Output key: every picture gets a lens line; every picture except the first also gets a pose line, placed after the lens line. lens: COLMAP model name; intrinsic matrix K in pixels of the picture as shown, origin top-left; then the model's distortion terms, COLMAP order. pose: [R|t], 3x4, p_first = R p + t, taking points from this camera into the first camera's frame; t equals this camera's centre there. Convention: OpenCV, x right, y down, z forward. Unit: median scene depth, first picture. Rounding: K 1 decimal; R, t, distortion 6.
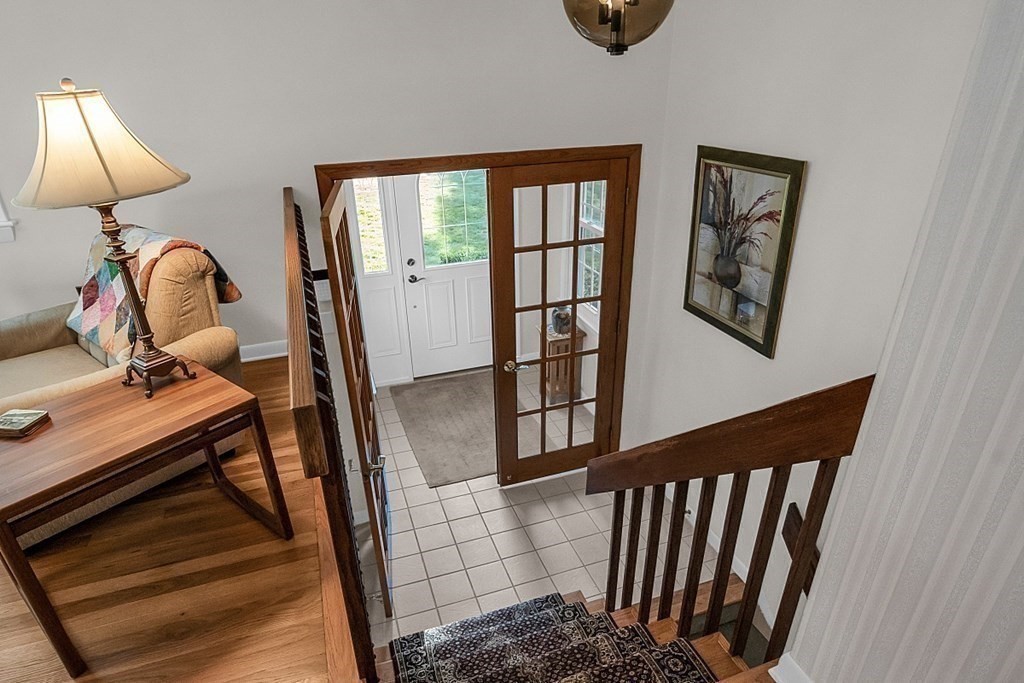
lens RADIAL K [[562.5, 0, 482.1], [0, 562.5, 358.5], [0, 0, 1]] dist [-0.000813, -0.000925]
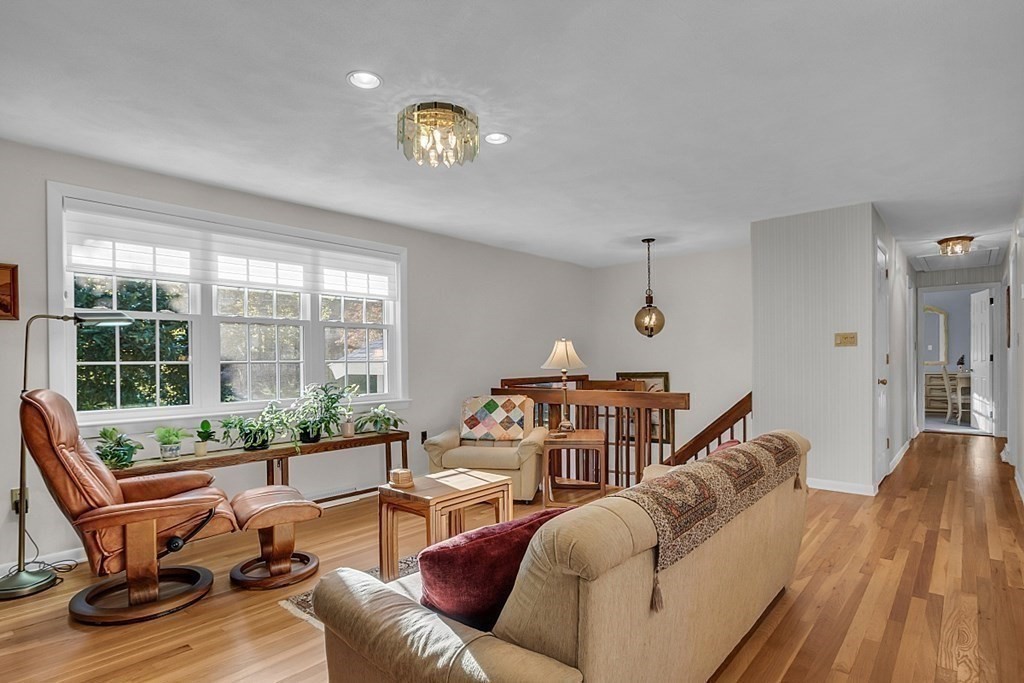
lens RADIAL K [[562.5, 0, 482.1], [0, 562.5, 358.5], [0, 0, 1]] dist [-0.000813, -0.000925]
pose [[0.859555, 0.015366, 0.510812, -2.804690], [0.225259, 0.885816, -0.405695, 0.900124], [-0.458719, 0.463782, 0.757947, -1.328367]]
